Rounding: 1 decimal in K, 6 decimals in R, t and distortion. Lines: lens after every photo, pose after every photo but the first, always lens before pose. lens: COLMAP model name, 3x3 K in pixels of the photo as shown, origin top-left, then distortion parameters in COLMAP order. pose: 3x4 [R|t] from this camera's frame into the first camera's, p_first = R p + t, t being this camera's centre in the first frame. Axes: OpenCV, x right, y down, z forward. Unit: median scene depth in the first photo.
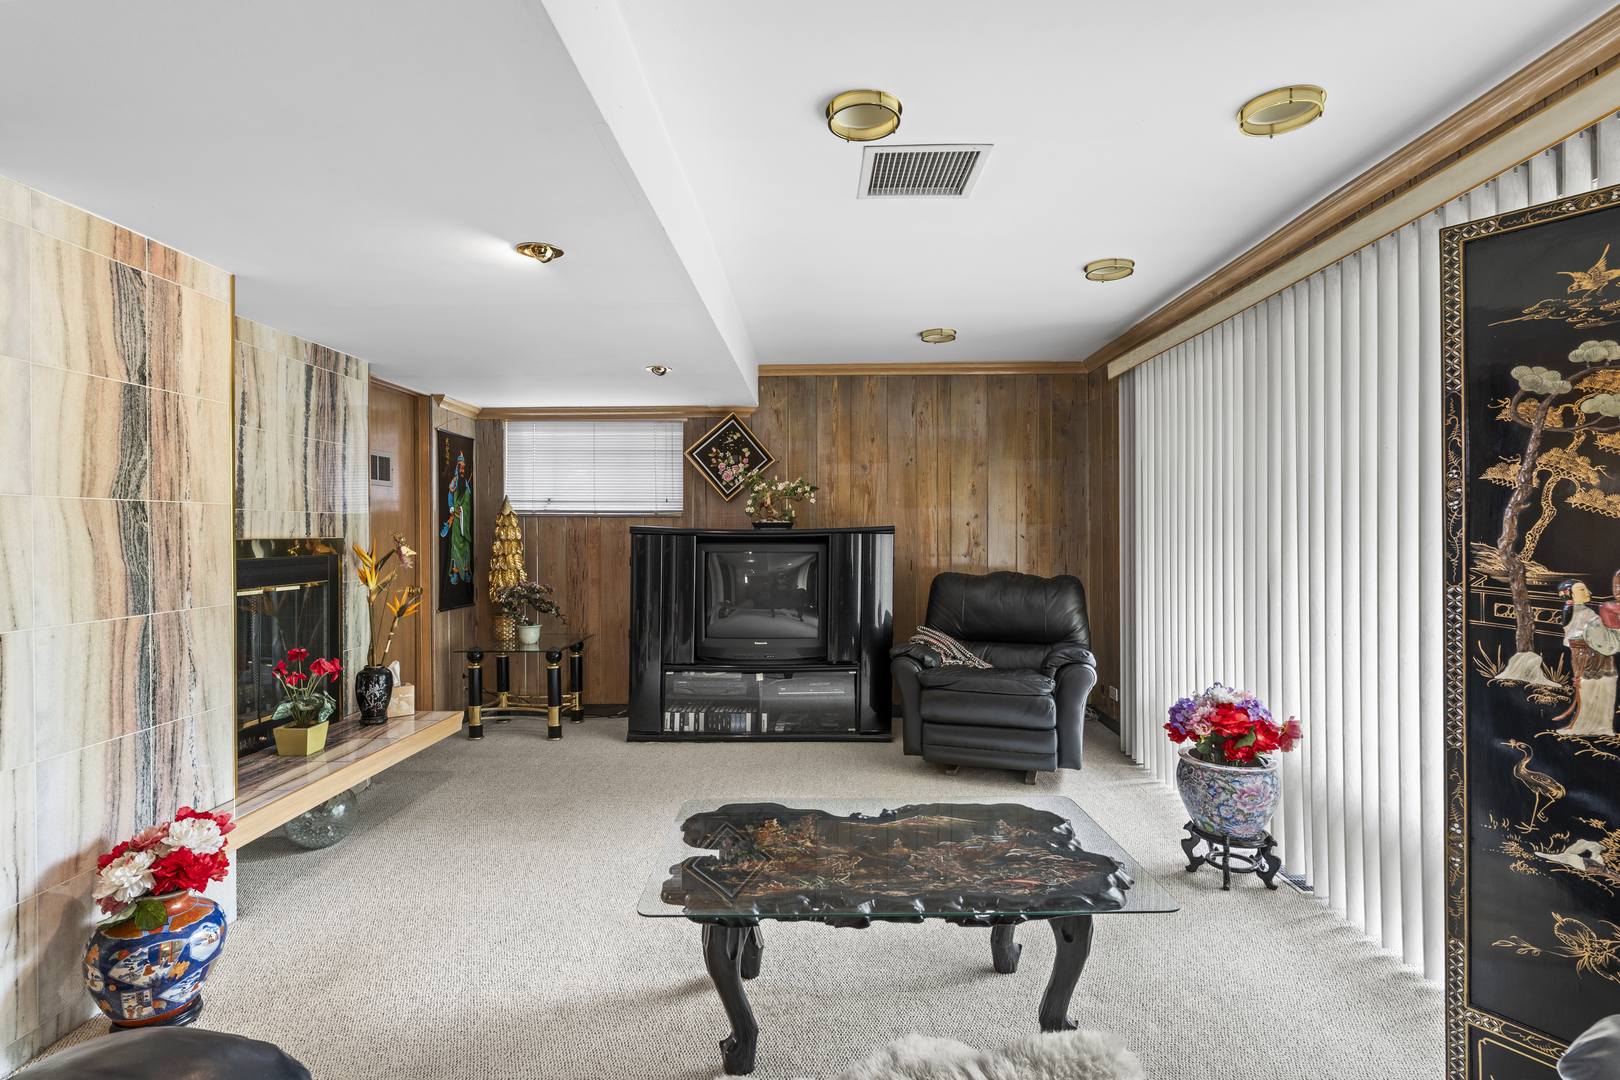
lens RADIAL K [[773.3, 0, 816.2], [0, 773.3, 533.8], [0, 0, 1]] dist [-0.003788, 0.000289]
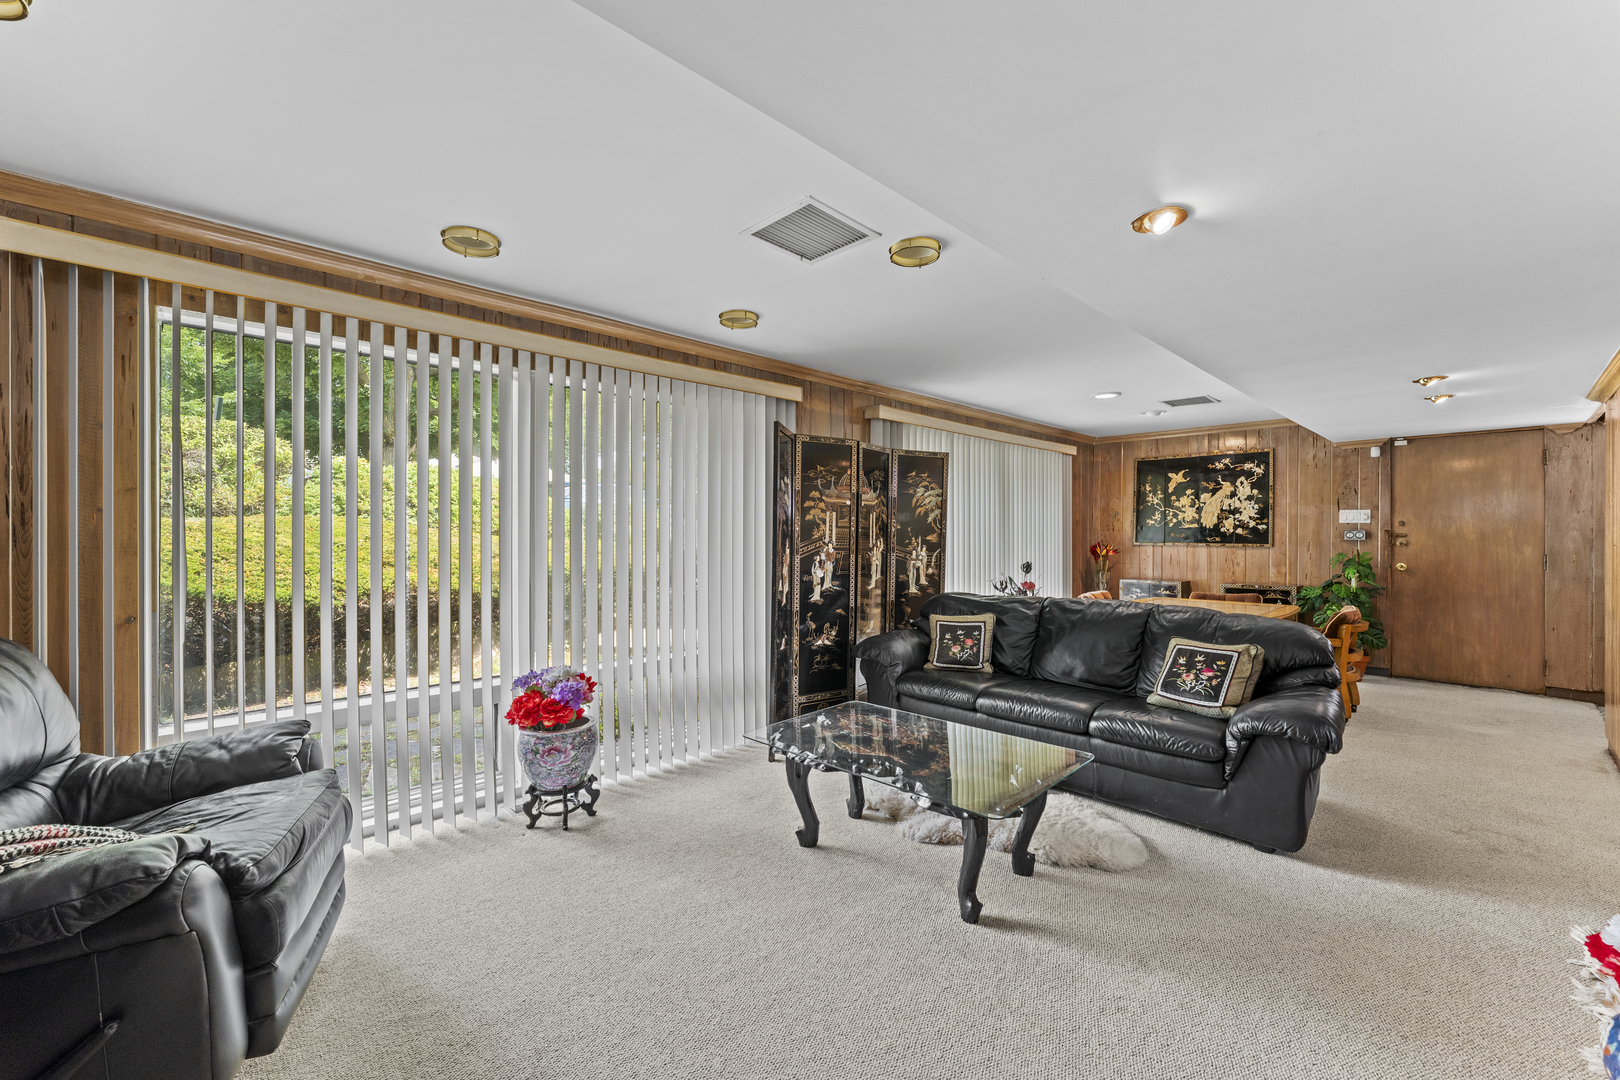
lens RADIAL K [[649.5, 0, 809.2], [0, 649.5, 532.7], [0, 0, 1]] dist [-0.002372, 0.000105]
pose [[-0.699179, 0.008425, 0.714897, -0.295416], [0.007123, 0.999963, -0.004819, -0.002906], [-0.714911, 0.001722, -0.699213, 0.880683]]
